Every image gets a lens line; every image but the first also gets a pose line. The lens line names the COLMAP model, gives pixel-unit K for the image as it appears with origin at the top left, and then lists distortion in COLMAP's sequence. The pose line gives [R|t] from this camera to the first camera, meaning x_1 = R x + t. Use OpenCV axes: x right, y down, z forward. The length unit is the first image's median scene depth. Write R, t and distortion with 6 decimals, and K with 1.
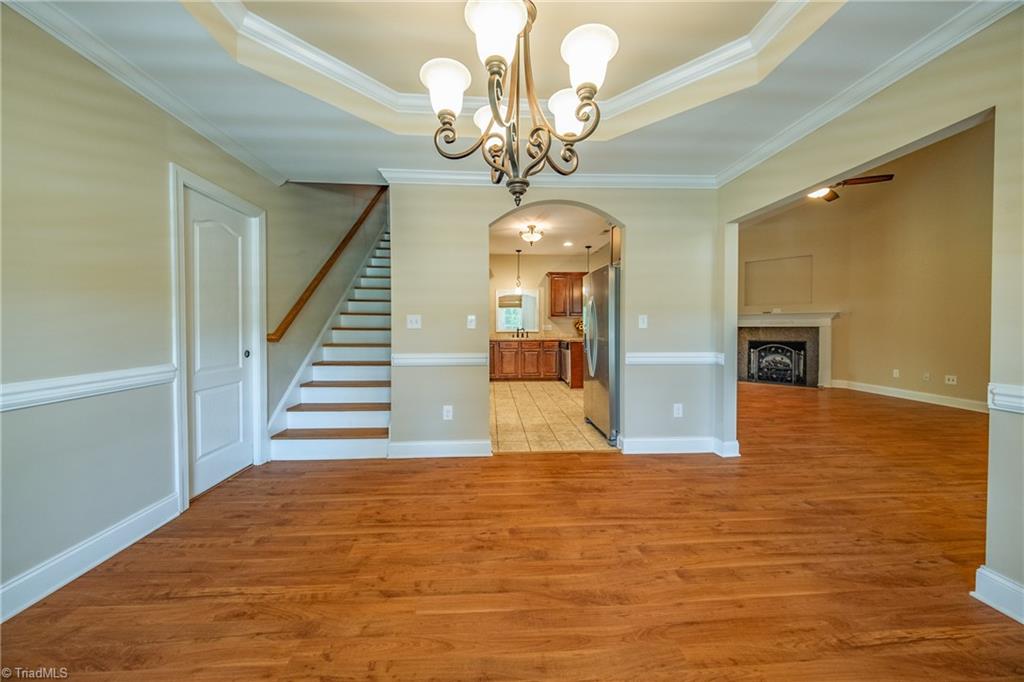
lens RADIAL K [[348.6, 0, 500.6], [0, 348.6, 337.2], [0, 0, 1]] dist [0.006824, -0.005312]
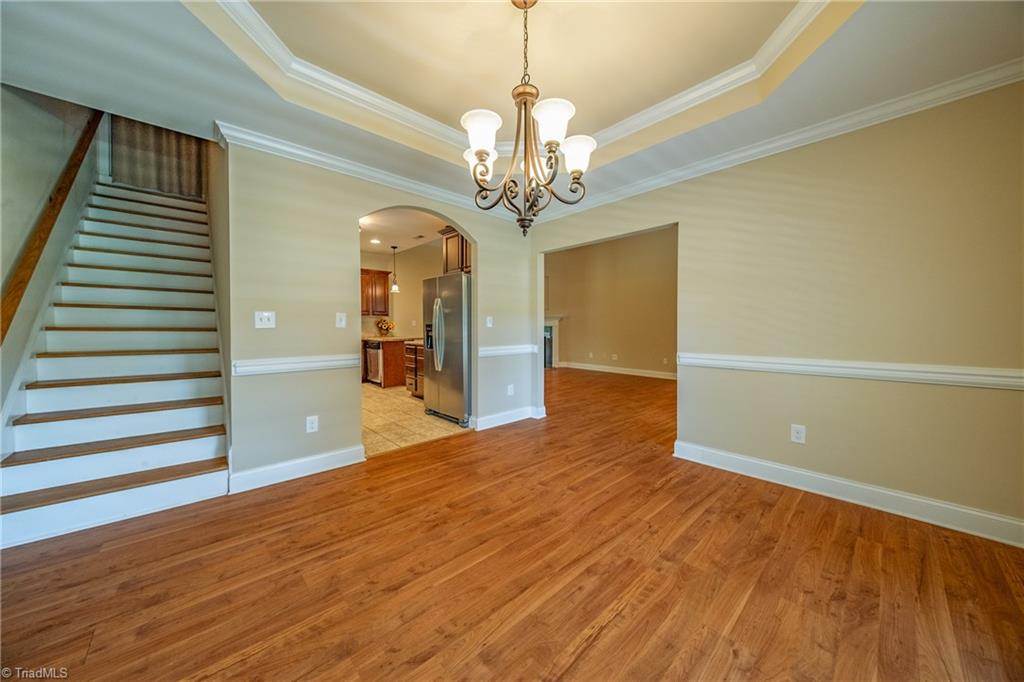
lens RADIAL K [[348.6, 0, 502.7], [0, 348.6, 333.2], [0, 0, 1]] dist [0.006824, -0.005312]
pose [[0.783037, -0.015914, 0.621771, -0.462565], [0.023981, 0.999702, -0.004613, 0.004201], [-0.621512, 0.018523, 0.783185, -0.005030]]
